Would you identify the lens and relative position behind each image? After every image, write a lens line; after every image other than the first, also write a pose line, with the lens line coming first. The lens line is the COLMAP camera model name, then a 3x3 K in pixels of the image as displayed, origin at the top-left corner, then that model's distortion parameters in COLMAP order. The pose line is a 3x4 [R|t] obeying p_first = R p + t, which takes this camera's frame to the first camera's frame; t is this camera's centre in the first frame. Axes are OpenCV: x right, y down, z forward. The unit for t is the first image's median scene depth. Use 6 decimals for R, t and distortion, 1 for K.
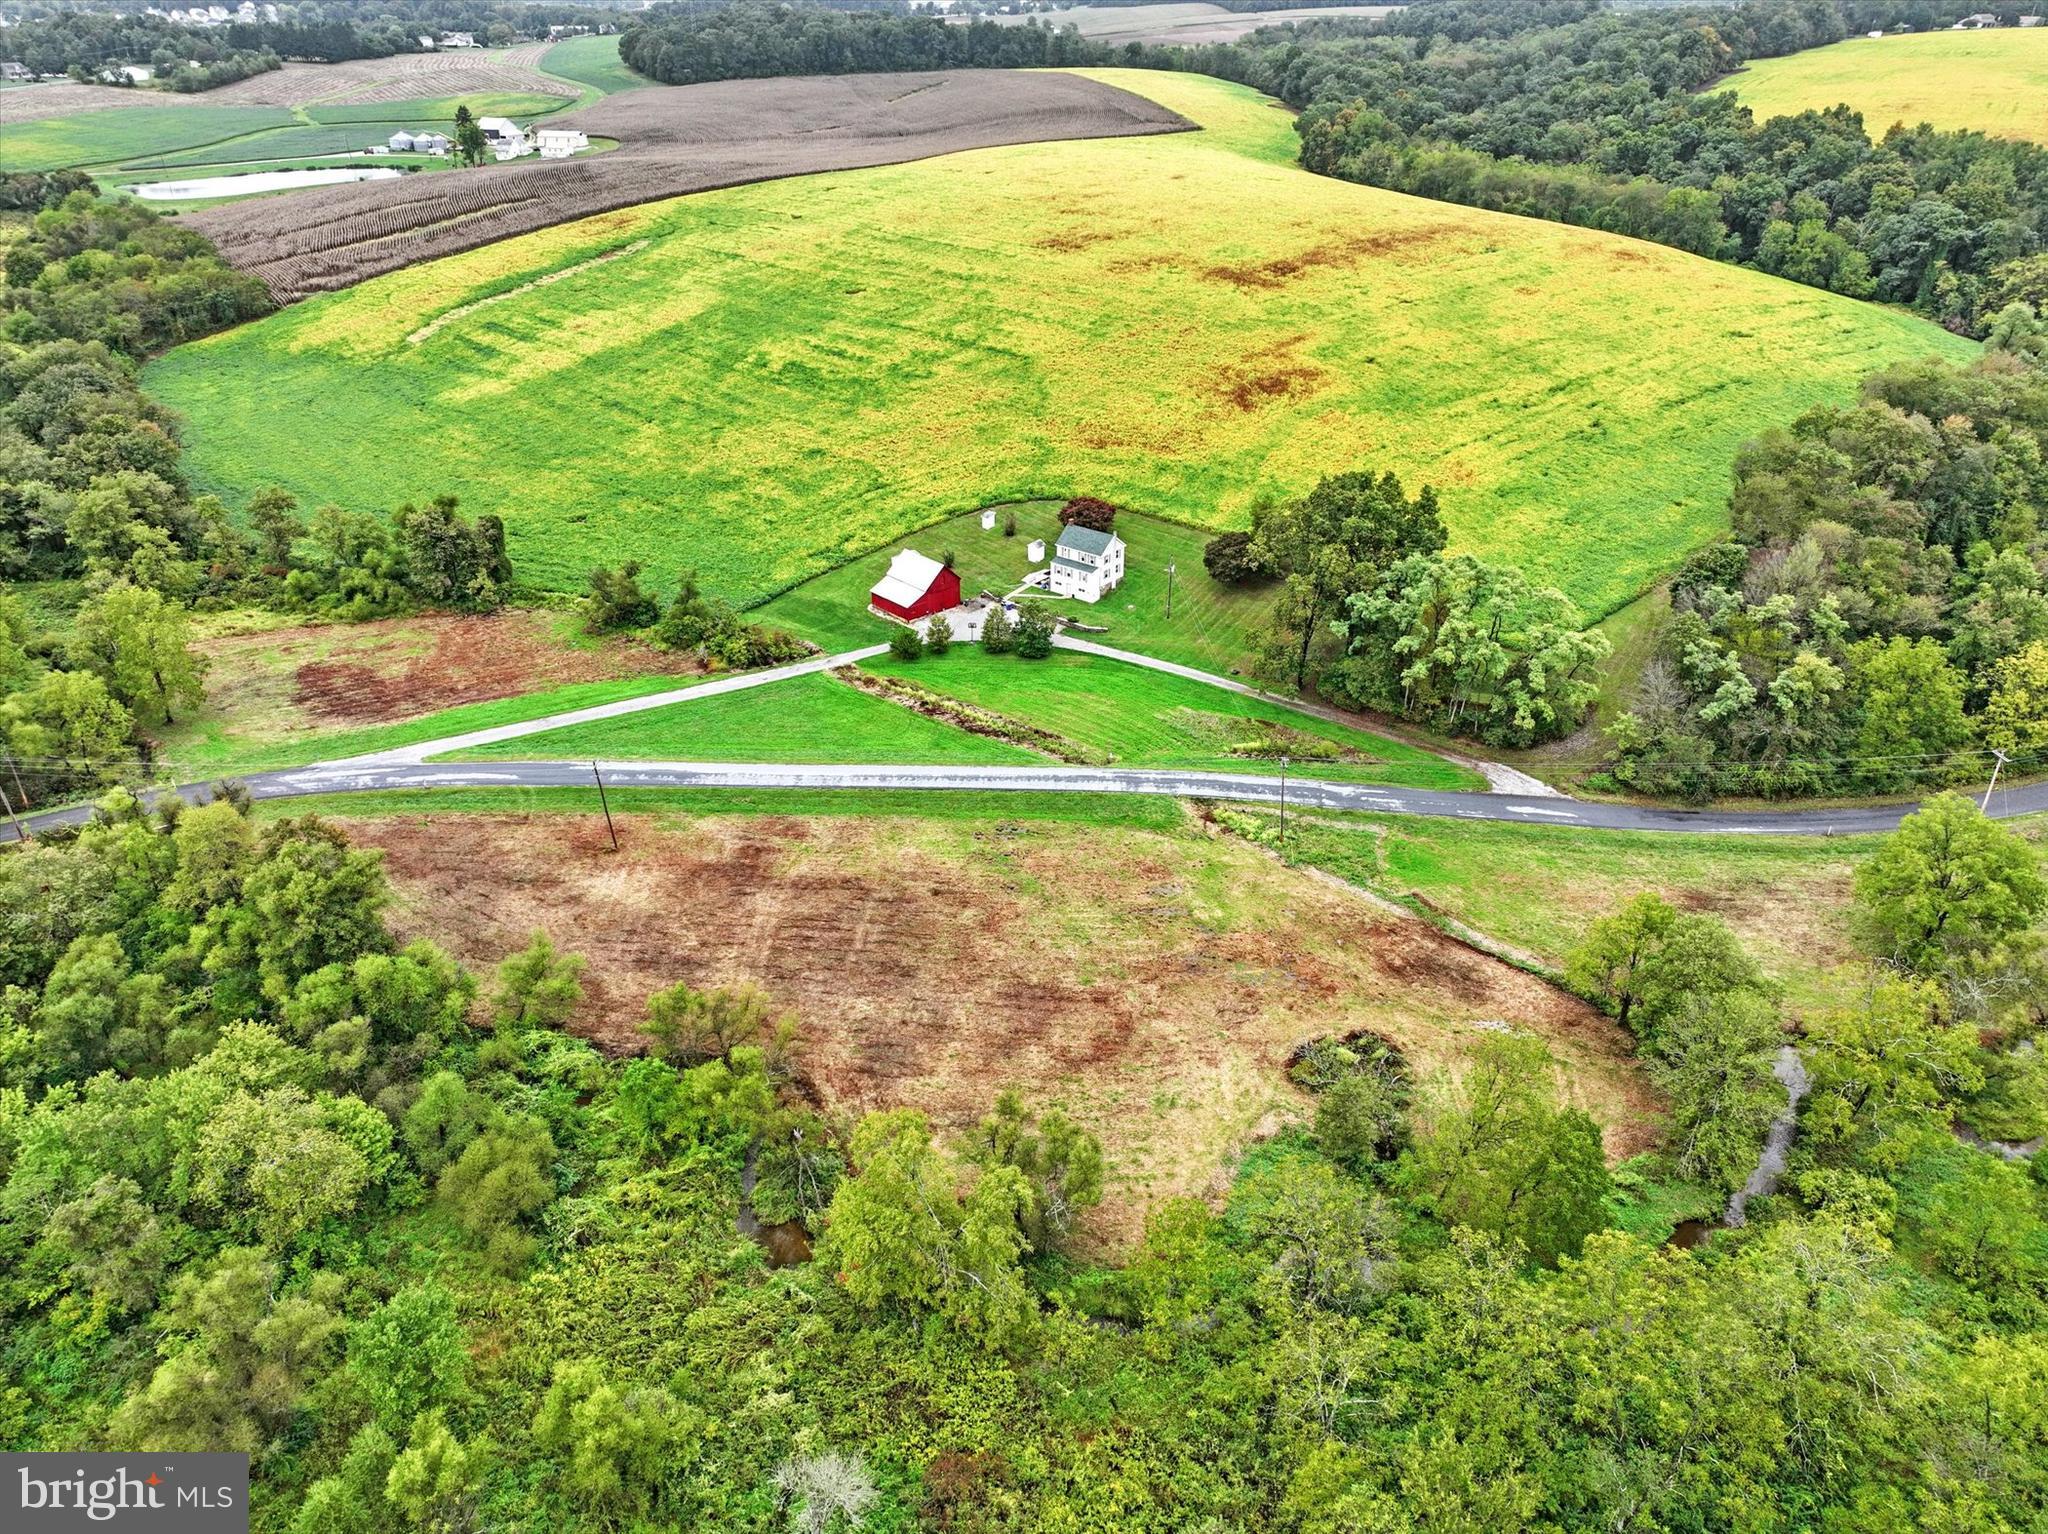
lens RADIAL K [[1441.7, 0, 1026.8], [0, 1441.7, 765.5], [0, 0, 1]] dist [-0.005268, 0.023983]
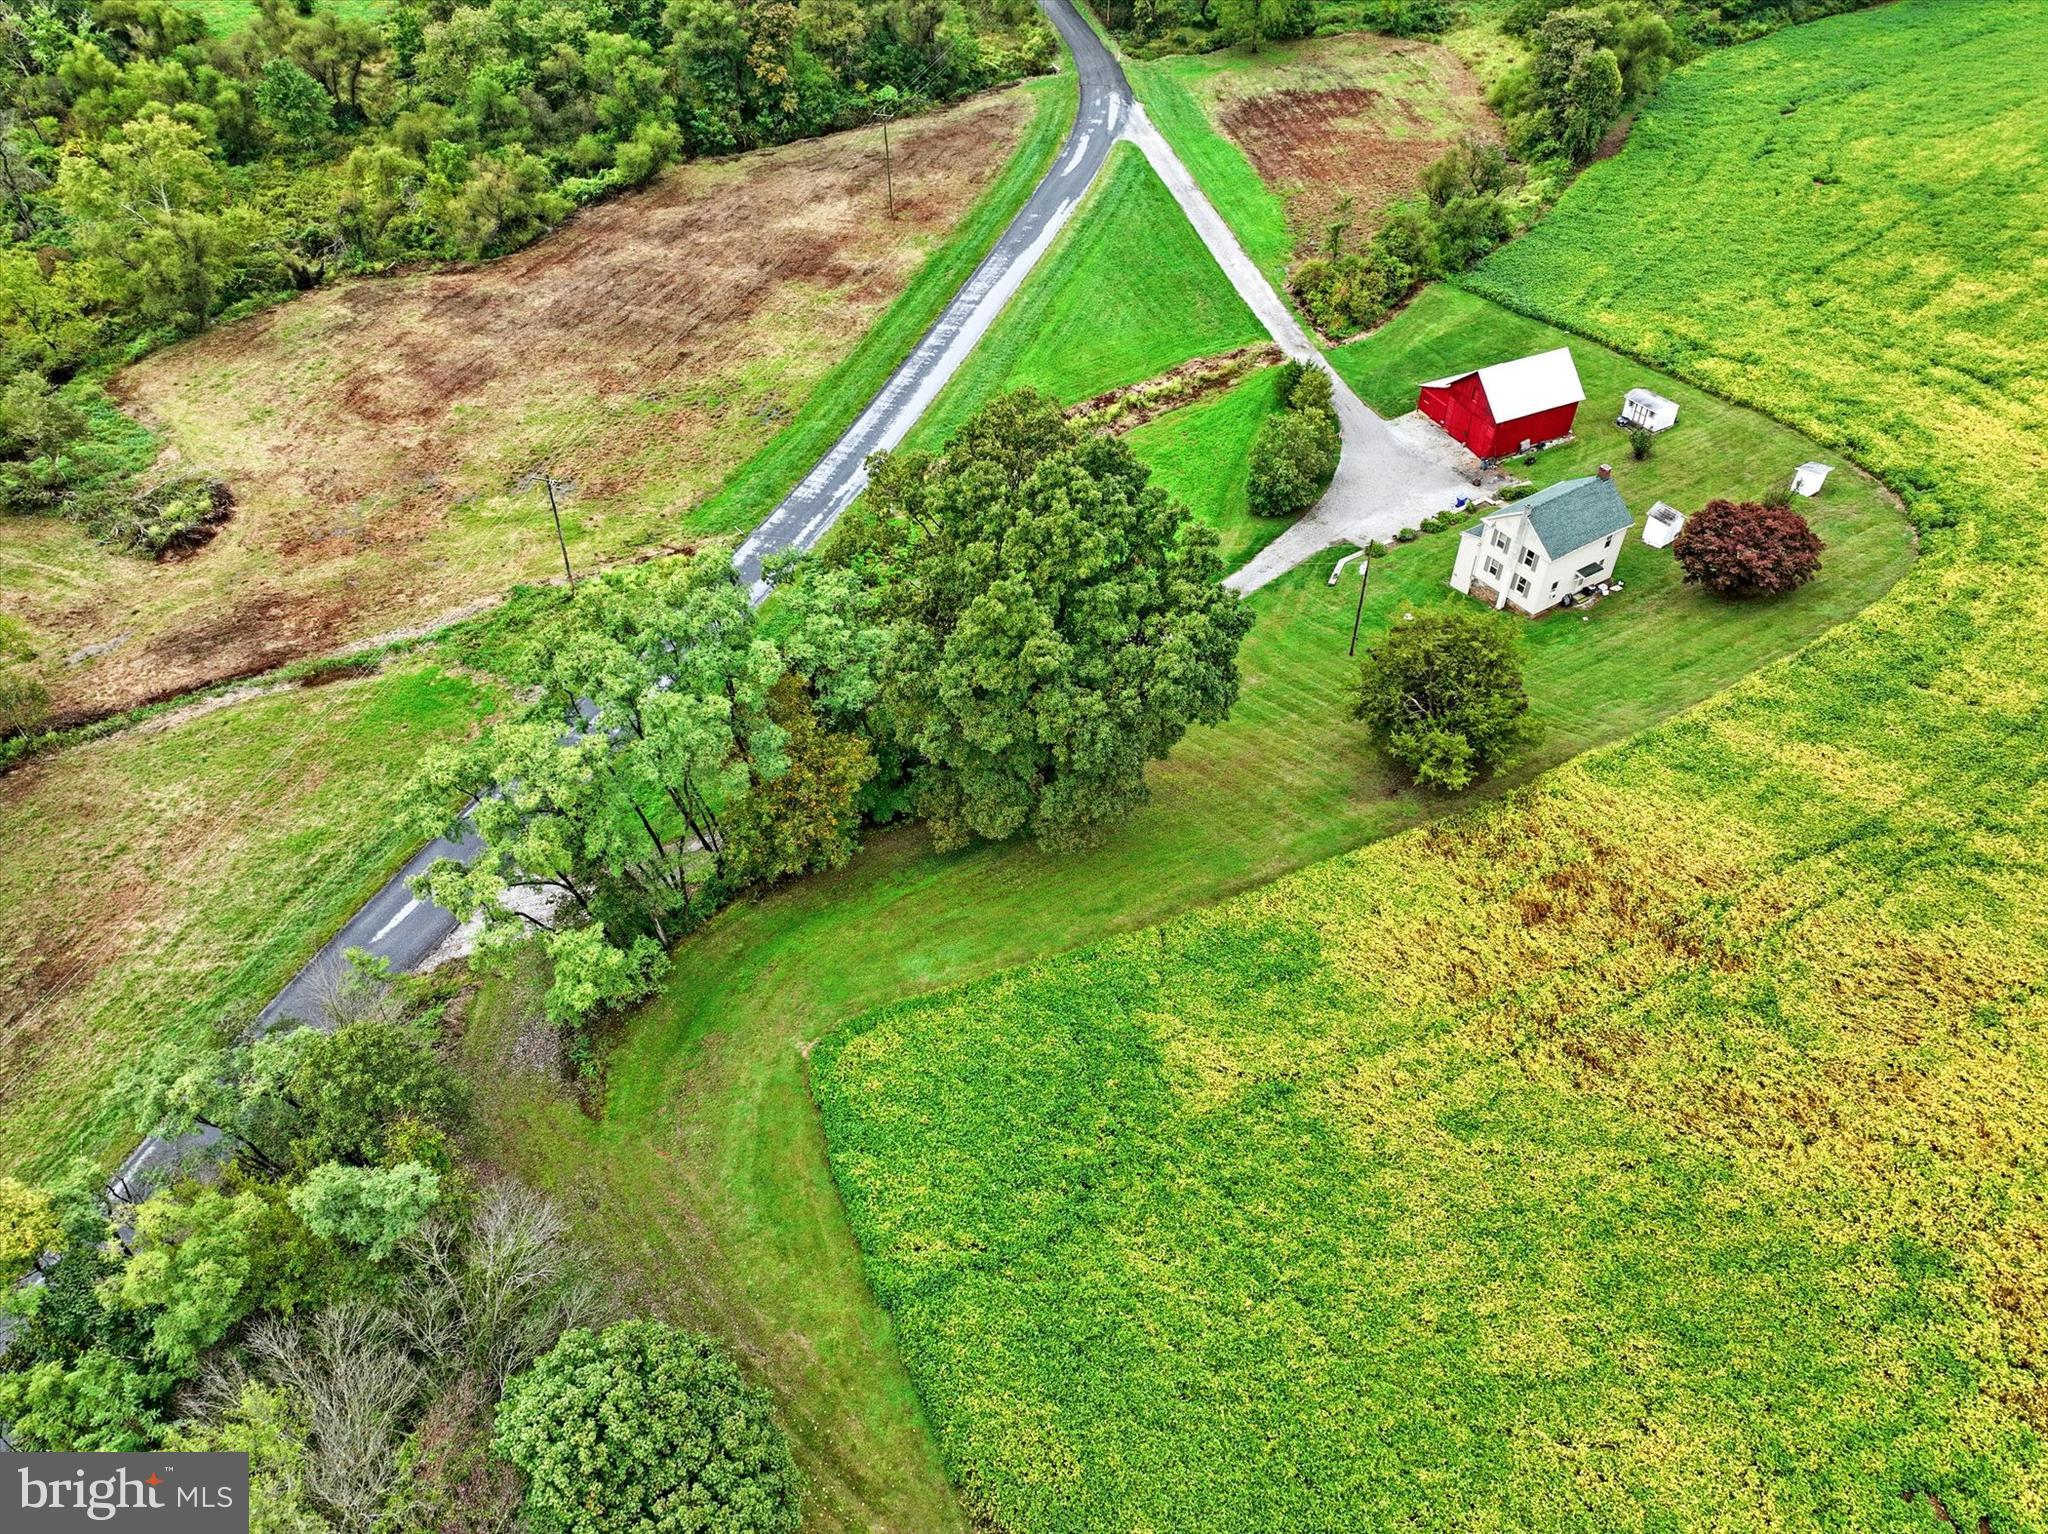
lens RADIAL K [[1441.7, 0, 1026.8], [0, 1441.7, 765.5], [0, 0, 1]] dist [-0.005268, 0.023983]
pose [[-0.289806, 0.662886, -0.690358, 0.401698], [-0.458460, 0.537024, 0.708110, -0.308172], [0.840135, 0.521716, 0.148274, 0.690787]]
